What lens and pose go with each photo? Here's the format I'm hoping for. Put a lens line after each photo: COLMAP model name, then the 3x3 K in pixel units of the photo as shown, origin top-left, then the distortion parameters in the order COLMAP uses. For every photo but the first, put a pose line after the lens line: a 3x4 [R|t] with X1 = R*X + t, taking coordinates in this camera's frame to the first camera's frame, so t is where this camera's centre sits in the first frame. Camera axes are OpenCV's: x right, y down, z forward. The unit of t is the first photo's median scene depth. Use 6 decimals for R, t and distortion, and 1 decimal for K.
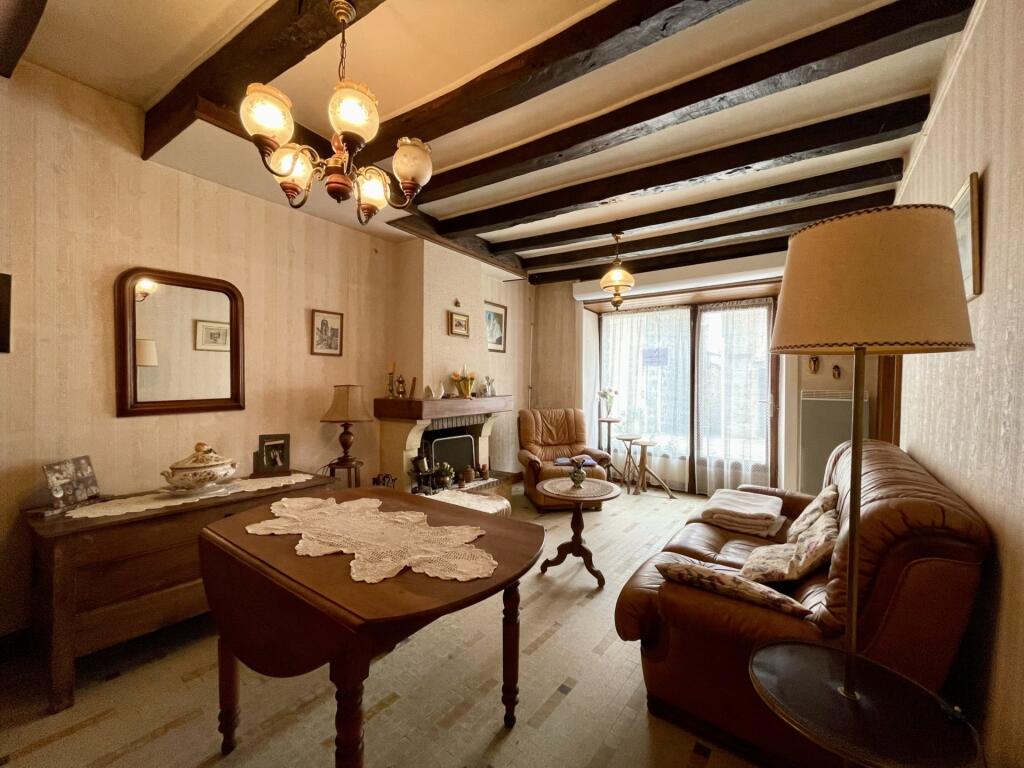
lens RADIAL K [[415.6, 0, 512.0], [0, 415.6, 384.0], [0, 0, 1]] dist [-0.000194, -0.000008]
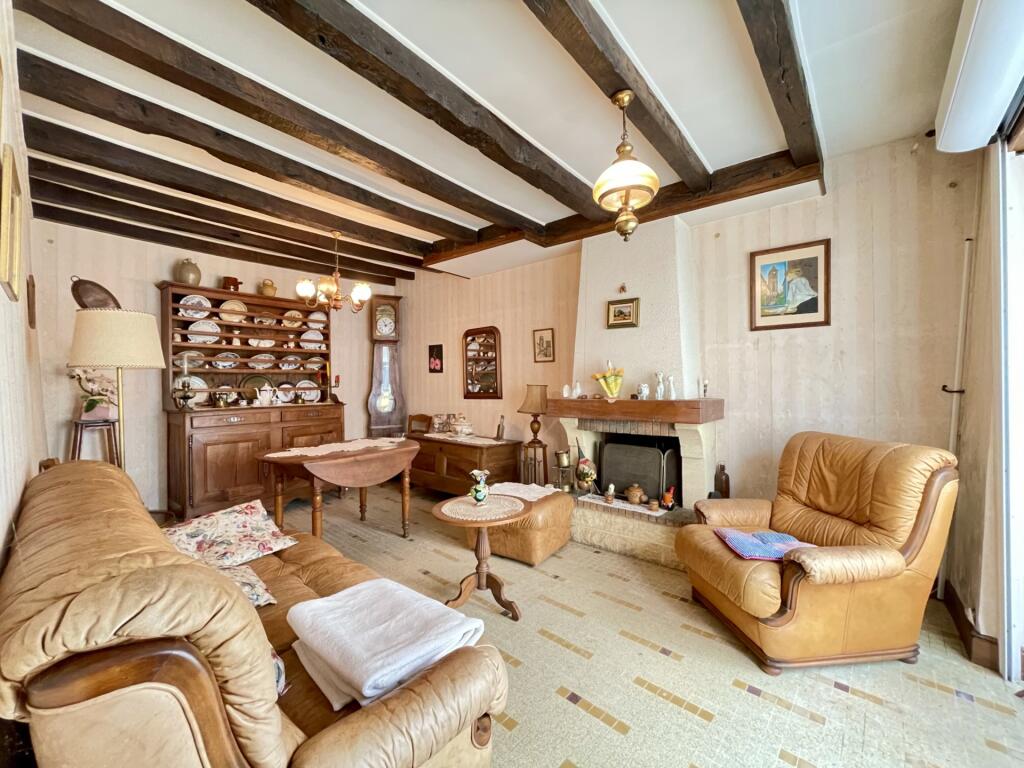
lens RADIAL K [[415.6, 0, 512.0], [0, 415.6, 384.0], [0, 0, 1]] dist [-0.000194, -0.000008]
pose [[-0.086253, -0.012764, -0.996191, 0.822518], [-0.007969, 0.999895, -0.012122, 0.016315], [0.996241, 0.006893, -0.086346, 0.948607]]
